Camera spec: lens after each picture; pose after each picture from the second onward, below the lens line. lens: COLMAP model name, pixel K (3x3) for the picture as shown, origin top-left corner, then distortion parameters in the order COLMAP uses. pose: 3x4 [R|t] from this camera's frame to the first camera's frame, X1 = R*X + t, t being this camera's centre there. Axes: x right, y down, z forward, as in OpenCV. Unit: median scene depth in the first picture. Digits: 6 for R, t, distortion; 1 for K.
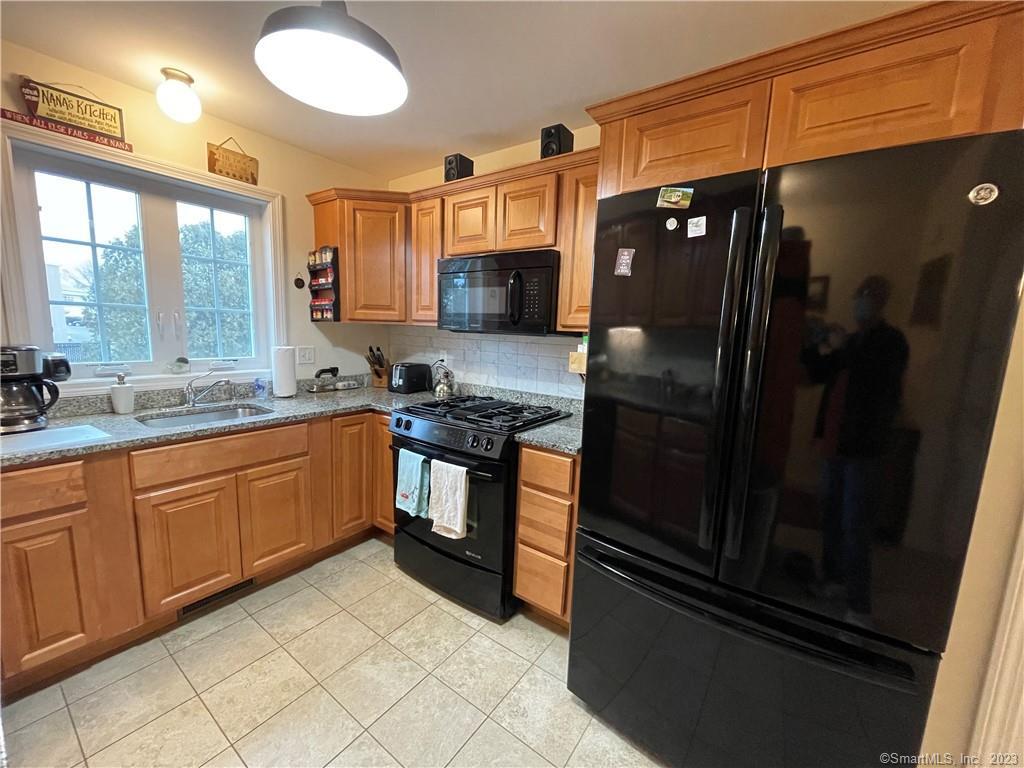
lens RADIAL K [[410.1, 0, 509.6], [0, 410.1, 386.4], [0, 0, 1]] dist [-0.002524, -0.000822]
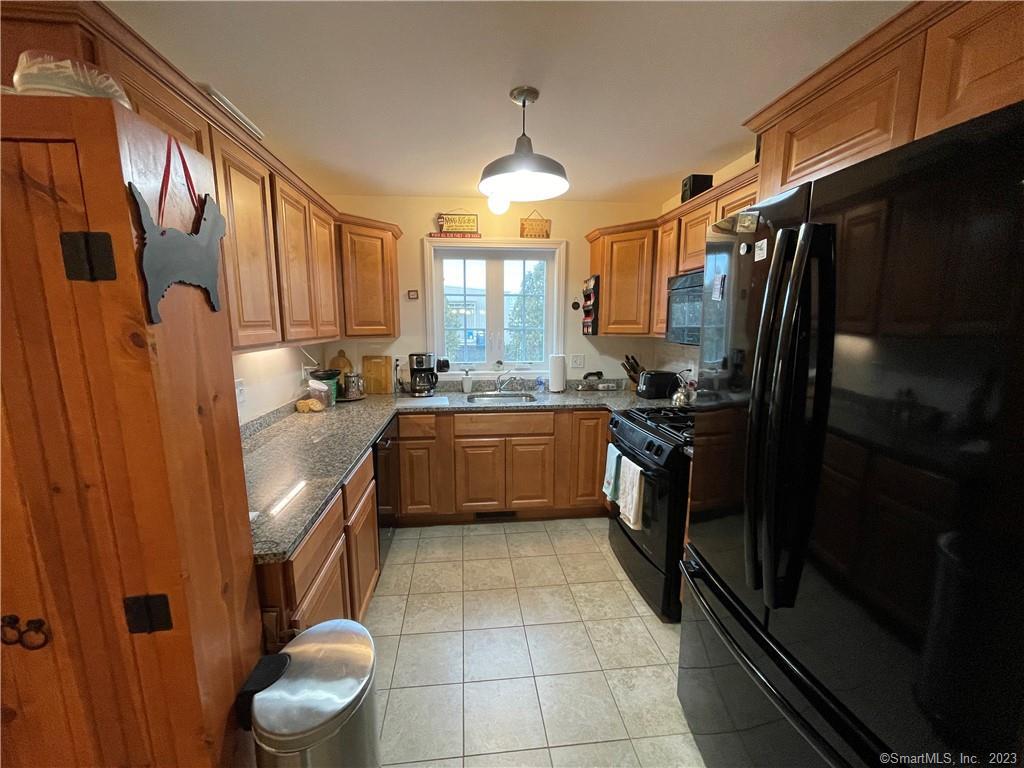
lens RADIAL K [[410.1, 0, 506.8], [0, 410.1, 385.2], [0, 0, 1]] dist [-0.002524, -0.000822]
pose [[0.674540, 0.077095, -0.734202, 0.382342], [-0.081326, 0.996239, 0.029893, -0.026542], [0.733745, 0.039546, 0.678273, -0.036083]]
